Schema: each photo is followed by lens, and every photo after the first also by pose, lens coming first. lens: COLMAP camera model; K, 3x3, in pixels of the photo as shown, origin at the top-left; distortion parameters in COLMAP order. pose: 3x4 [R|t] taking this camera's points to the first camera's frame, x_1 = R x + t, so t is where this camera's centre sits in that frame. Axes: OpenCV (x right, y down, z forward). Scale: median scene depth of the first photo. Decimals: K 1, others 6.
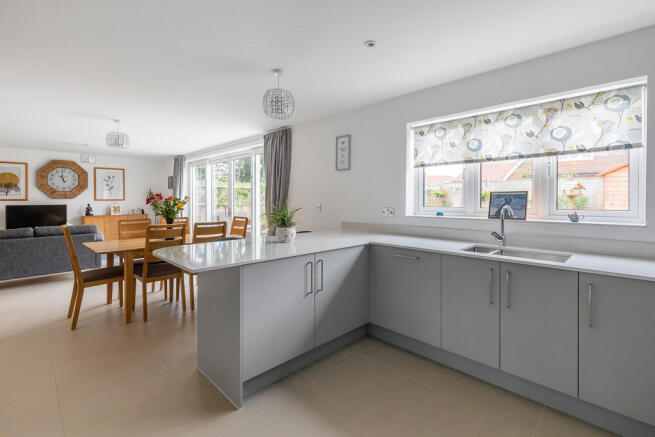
lens RADIAL K [[306.6, 0, 354.6], [0, 306.6, 196.1], [0, 0, 1]] dist [-0.012760, 0.000184]
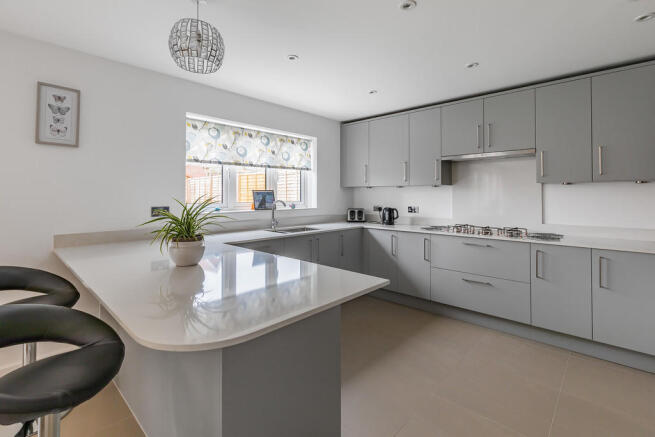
lens RADIAL K [[306.6, 0, 327.4], [0, 306.6, 194.4], [0, 0, 1]] dist [-0.012760, 0.000184]
pose [[-0.008807, 0.001690, 0.999960, -0.805889], [-0.015543, 0.999878, -0.001827, 0.003374], [-0.999840, -0.015558, -0.008779, 0.631801]]
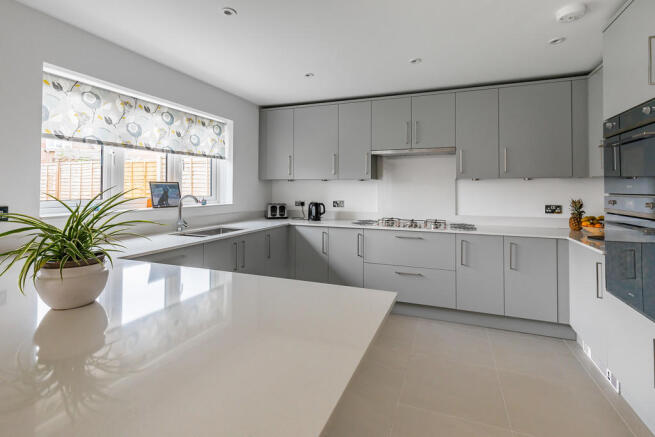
lens RADIAL K [[306.6, 0, 346.3], [0, 306.6, 185.3], [0, 0, 1]] dist [-0.012760, 0.000184]
pose [[-0.405861, 0.009742, 0.913883, -0.664617], [-0.017668, 0.999673, -0.018503, 0.005874], [-0.913764, -0.023657, -0.405556, 0.748618]]
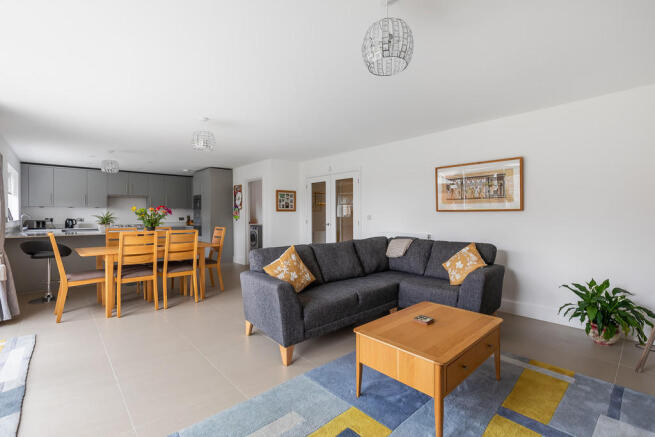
lens RADIAL K [[306.6, 0, 325.4], [0, 306.6, 218.4], [0, 0, 1]] dist [-0.012760, 0.000184]
pose [[-0.994331, -0.000457, 0.106327, -1.757234], [-0.001005, 0.999986, -0.005099, 0.063257], [-0.106323, -0.005177, -0.994318, 2.568063]]
